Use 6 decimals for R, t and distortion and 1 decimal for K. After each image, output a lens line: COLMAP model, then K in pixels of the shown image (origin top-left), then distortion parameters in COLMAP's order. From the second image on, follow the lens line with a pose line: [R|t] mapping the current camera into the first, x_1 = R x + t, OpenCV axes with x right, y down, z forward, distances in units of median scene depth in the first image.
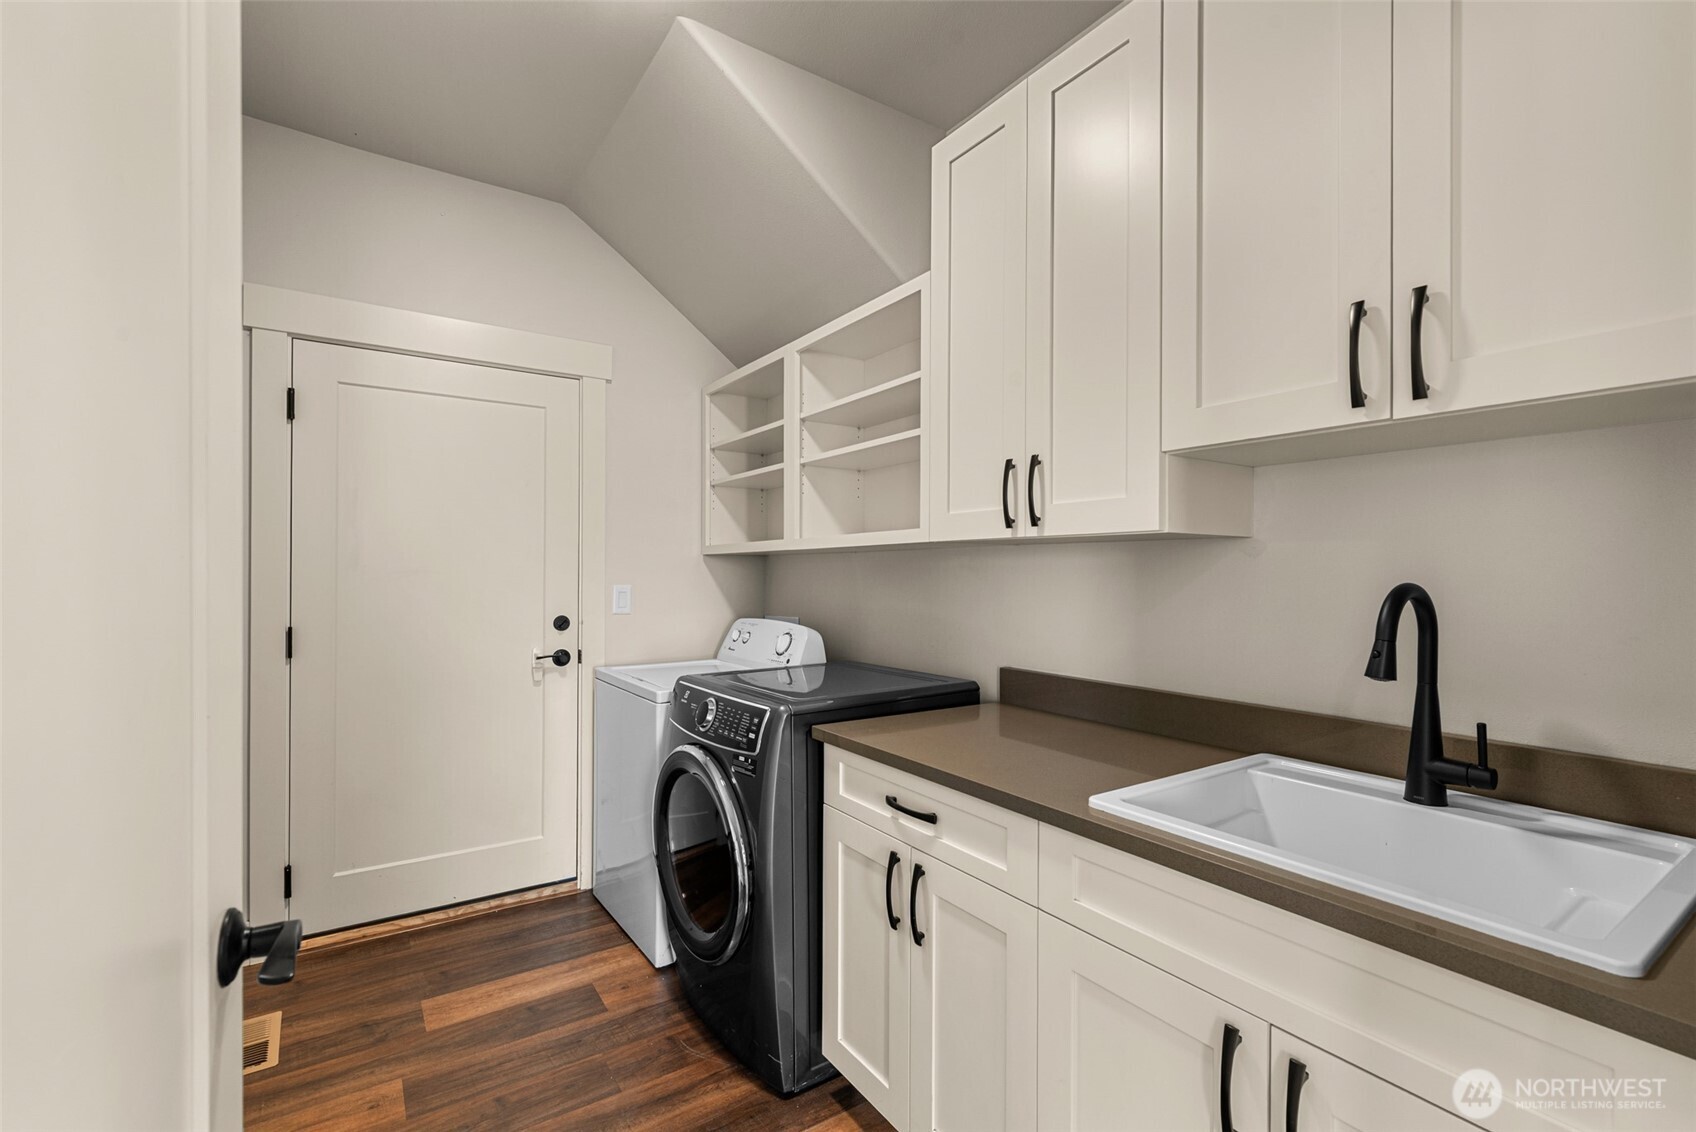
lens RADIAL K [[746.8, 0, 848.1], [0, 746.8, 570.3], [0, 0, 1]] dist [-0.001271, 0.000417]
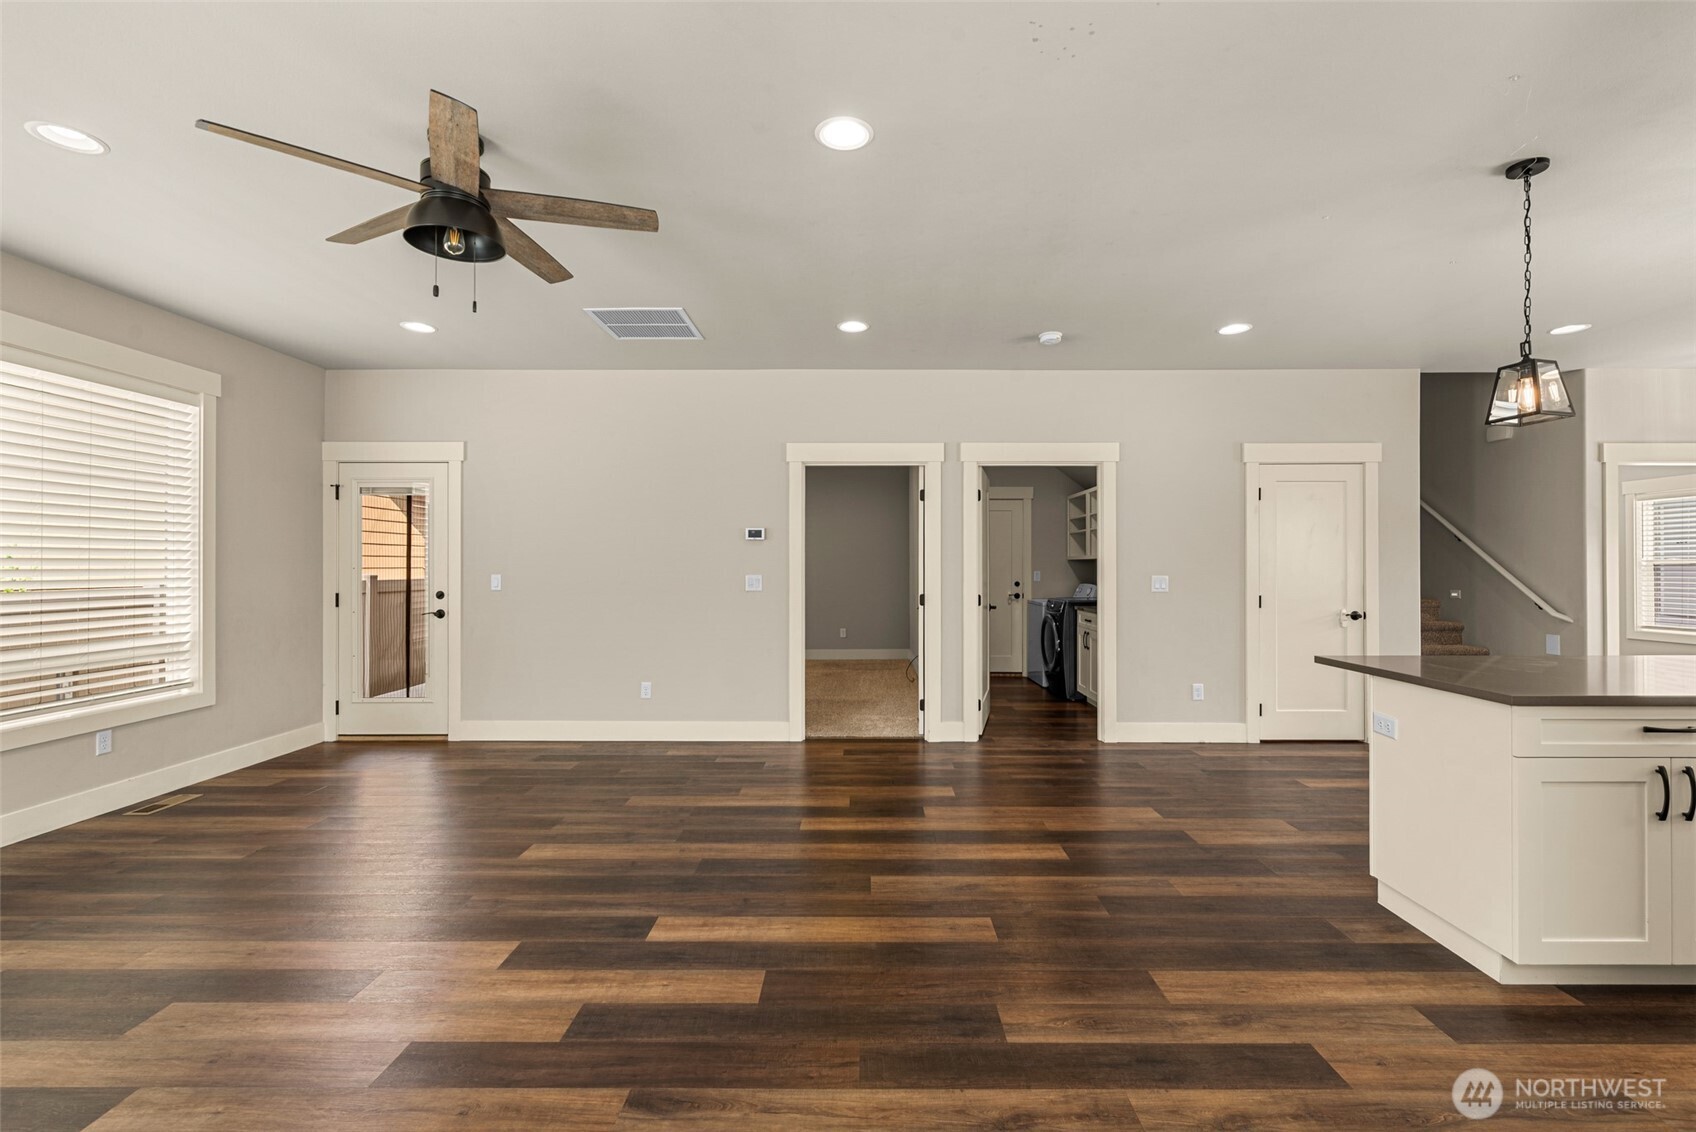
lens RADIAL K [[746.8, 0, 859.2], [0, 746.8, 561.6], [0, 0, 1]] dist [-0.001271, 0.000417]
pose [[0.823411, -0.006085, -0.567412, 0.813740], [0.005115, 0.999981, -0.003302, -0.013857], [0.567422, -0.000183, 0.823427, -1.867621]]
